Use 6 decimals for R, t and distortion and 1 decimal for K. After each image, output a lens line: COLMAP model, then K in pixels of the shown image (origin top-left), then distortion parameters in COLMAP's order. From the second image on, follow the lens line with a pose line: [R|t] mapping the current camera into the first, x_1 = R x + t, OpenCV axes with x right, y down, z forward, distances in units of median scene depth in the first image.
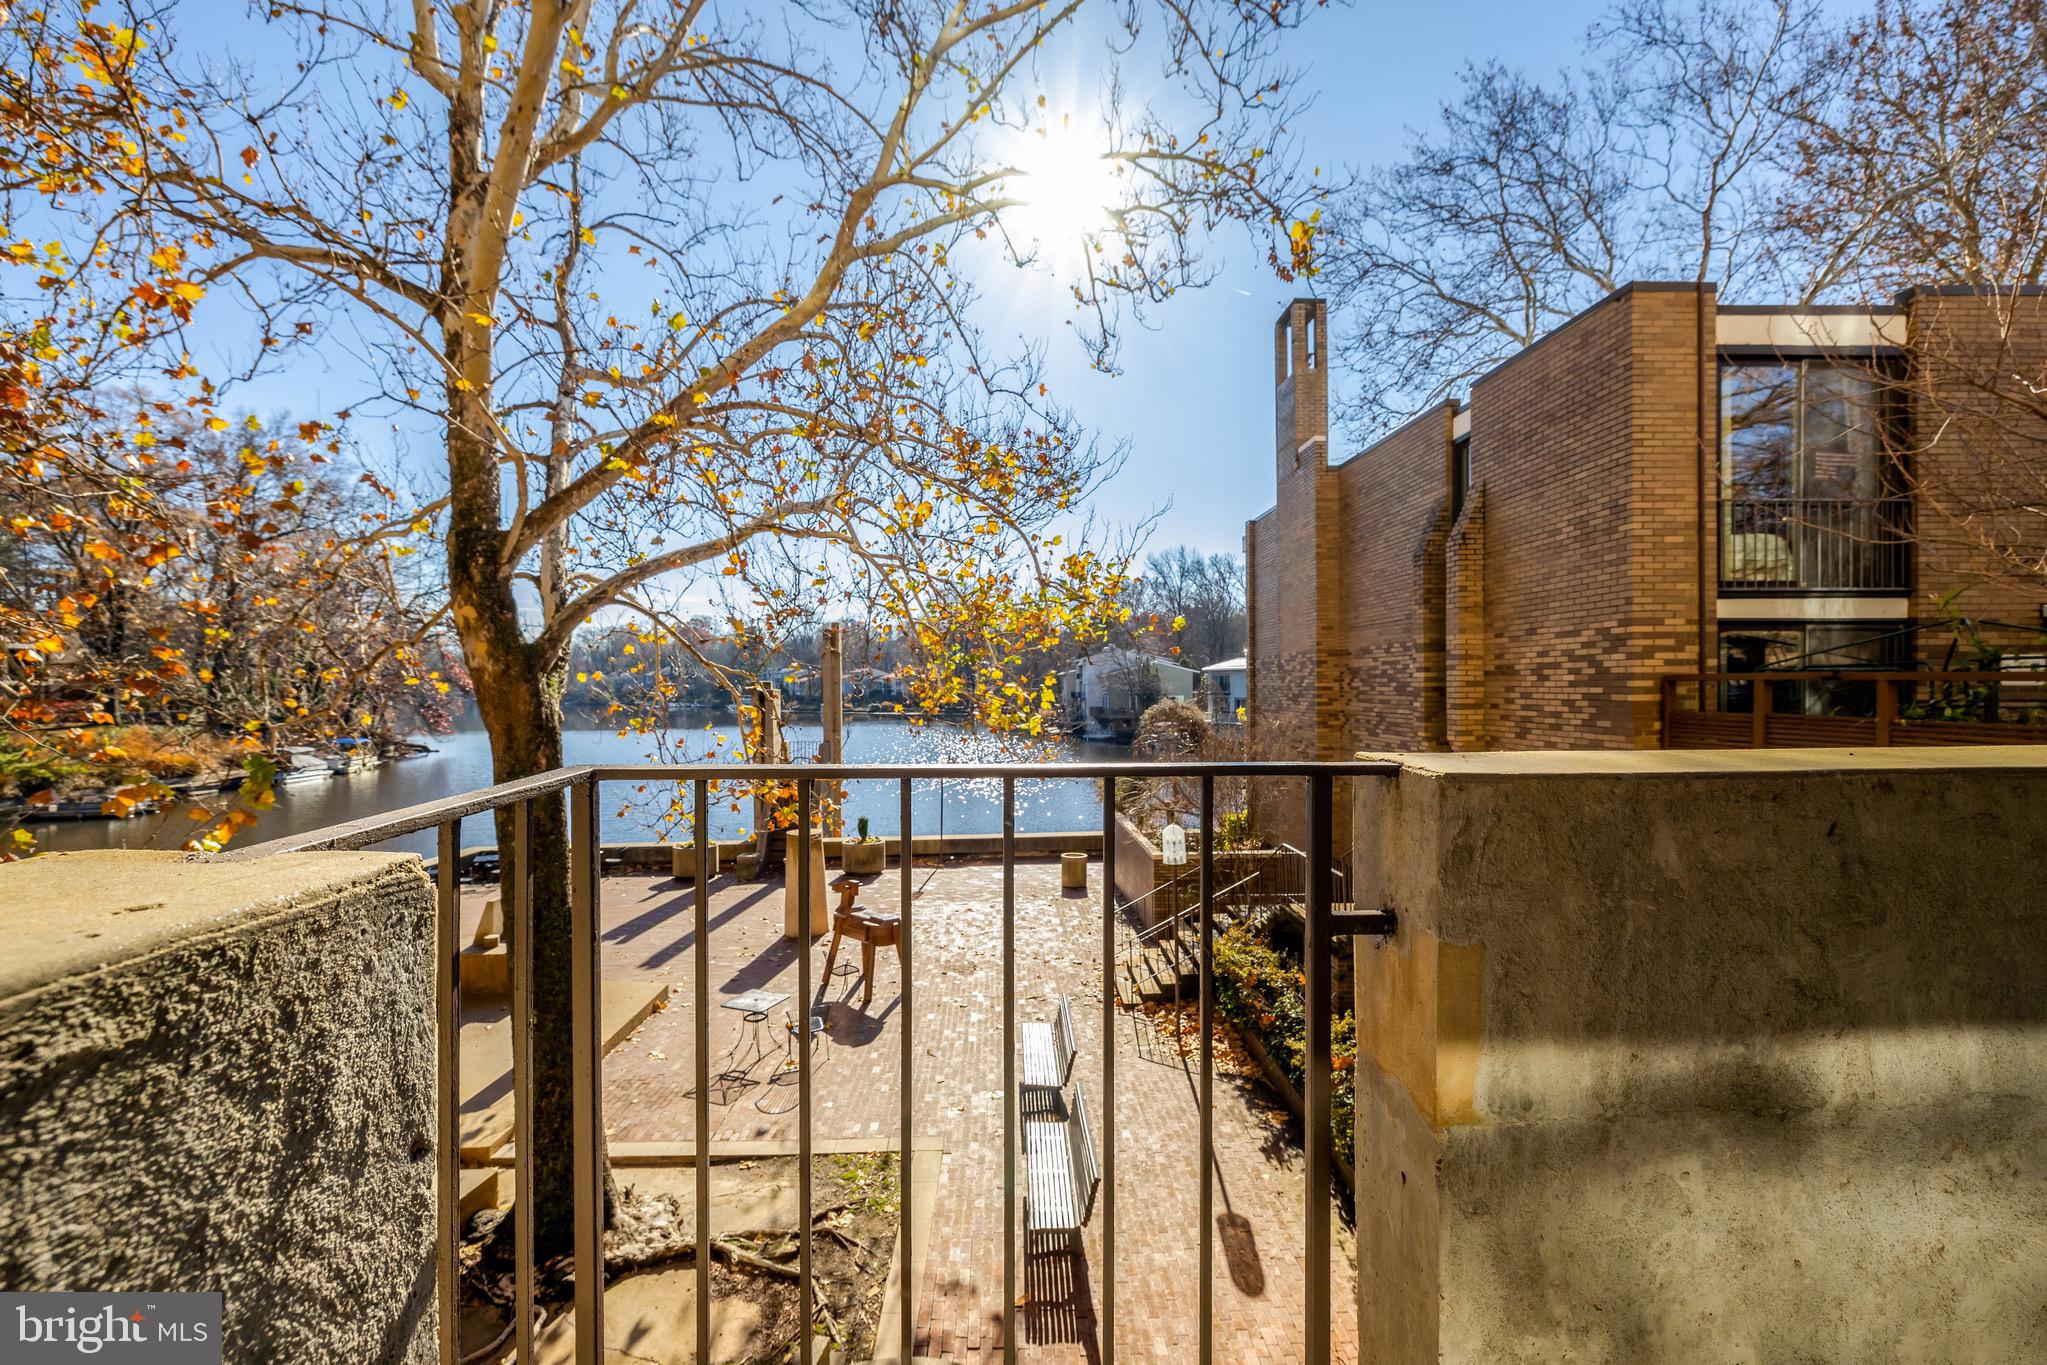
lens RADIAL K [[859.5, 0, 1009.1], [0, 859.5, 694.6], [0, 0, 1]] dist [-0.001877, -0.000168]
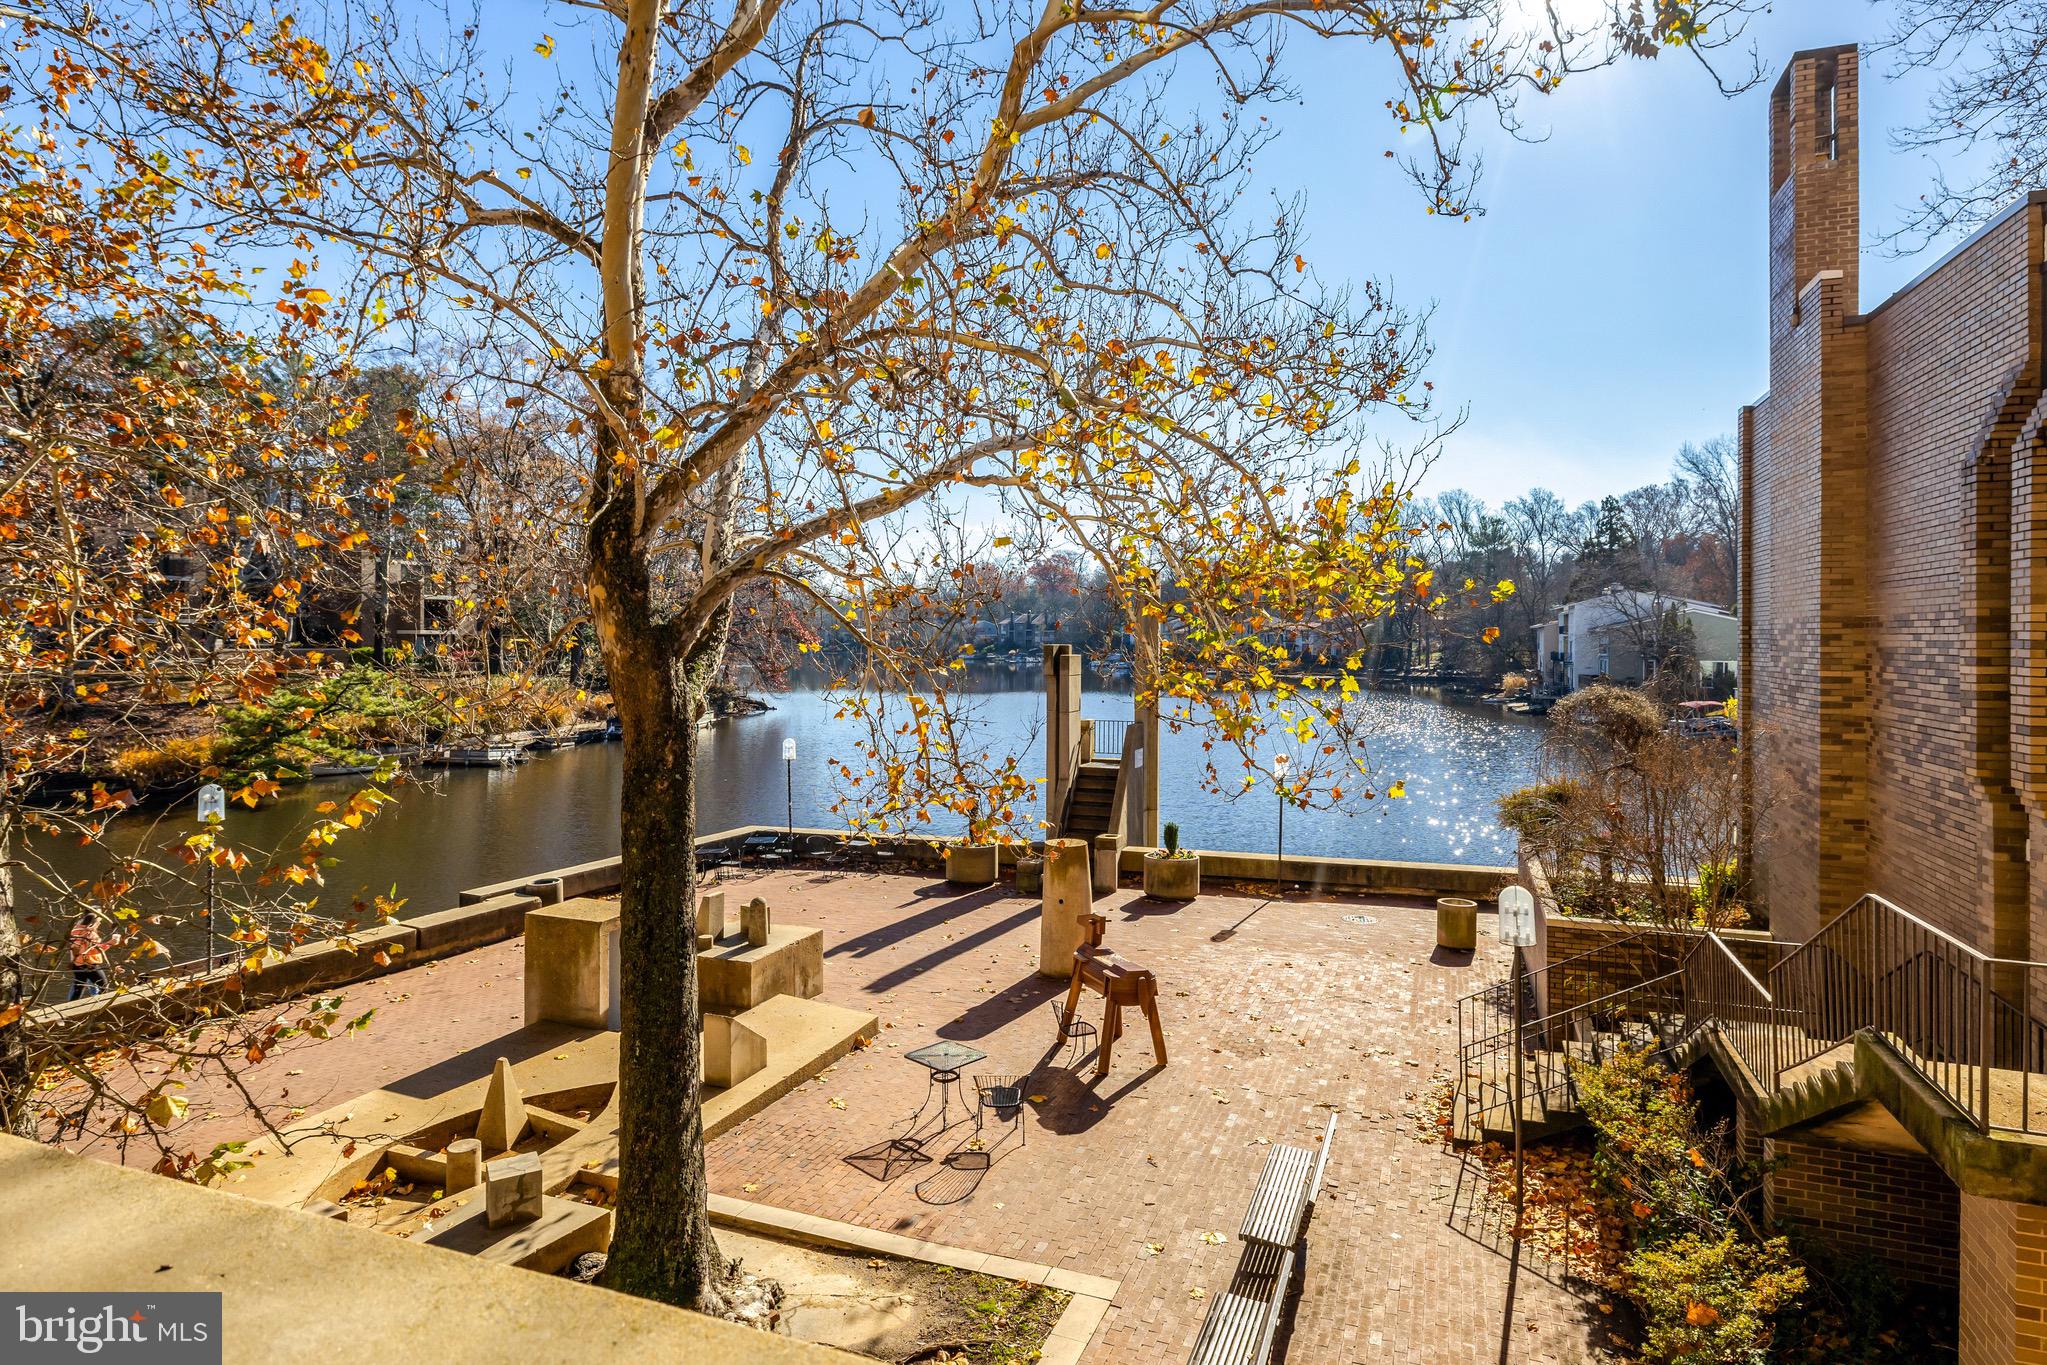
lens RADIAL K [[1114.2, 0, 1023.9], [0, 1114.2, 641.8], [0, 0, 1]] dist [-0.000730, -0.000697]
pose [[0.924937, 0.010279, -0.379982, 0.147395], [-0.012315, 0.999920, -0.002929, -0.027816], [0.379921, 0.007389, 0.924989, 0.046455]]
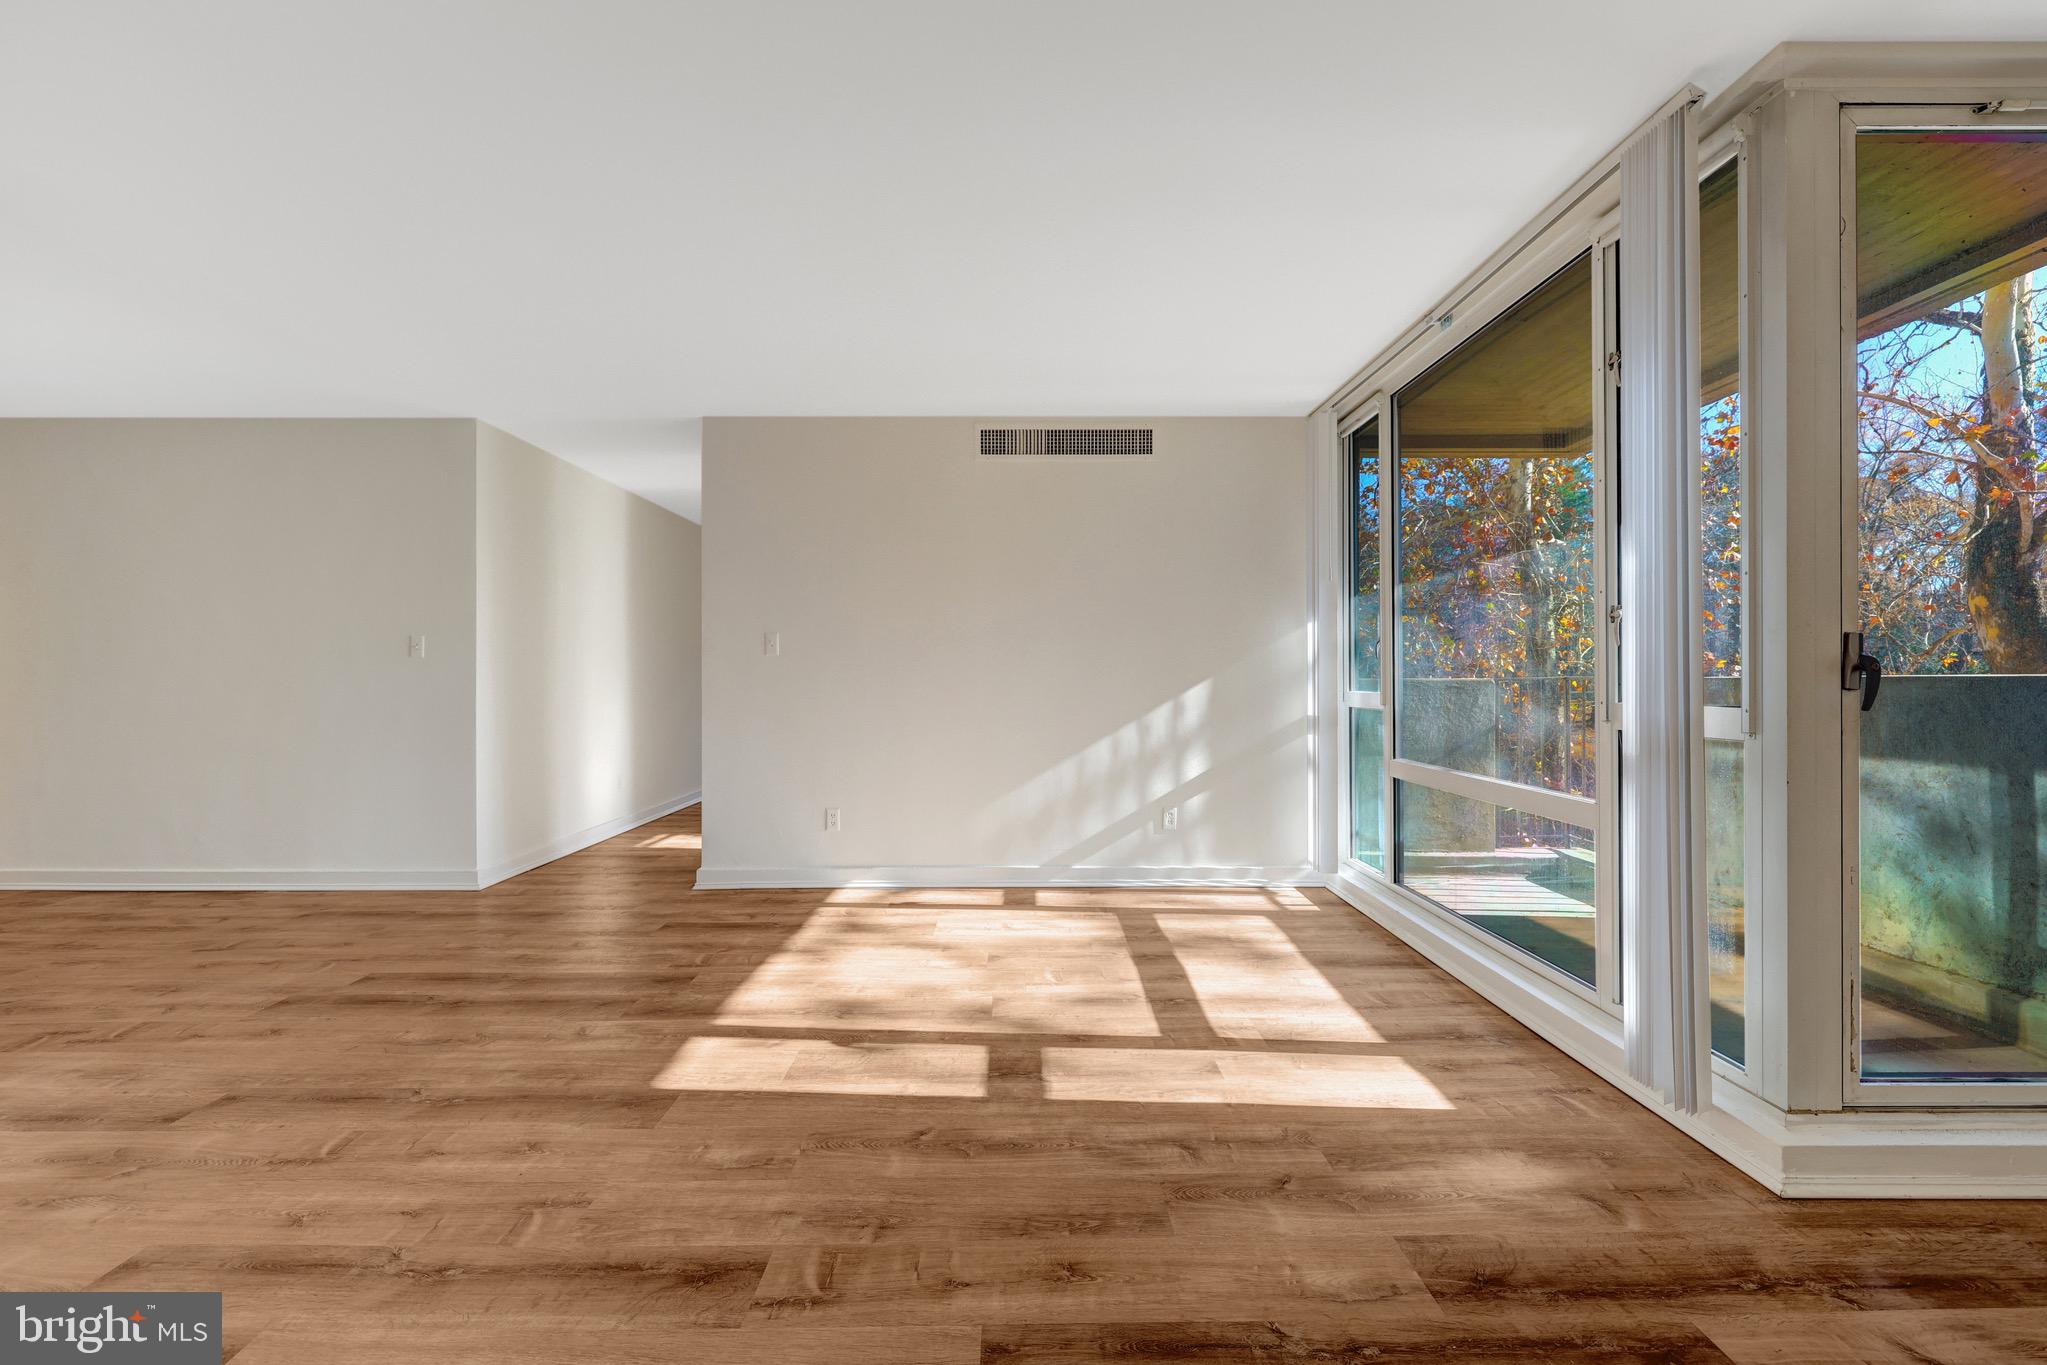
lens RADIAL K [[868.5, 0, 1023.8], [0, 868.5, 679.3], [0, 0, 1]] dist [-0.000050, -0.000480]
pose [[-0.022025, 0.004952, -0.999745, 0.331049], [-0.009930, 0.999937, 0.005172, 0.007656], [0.999708, 0.010041, -0.021974, -0.141078]]
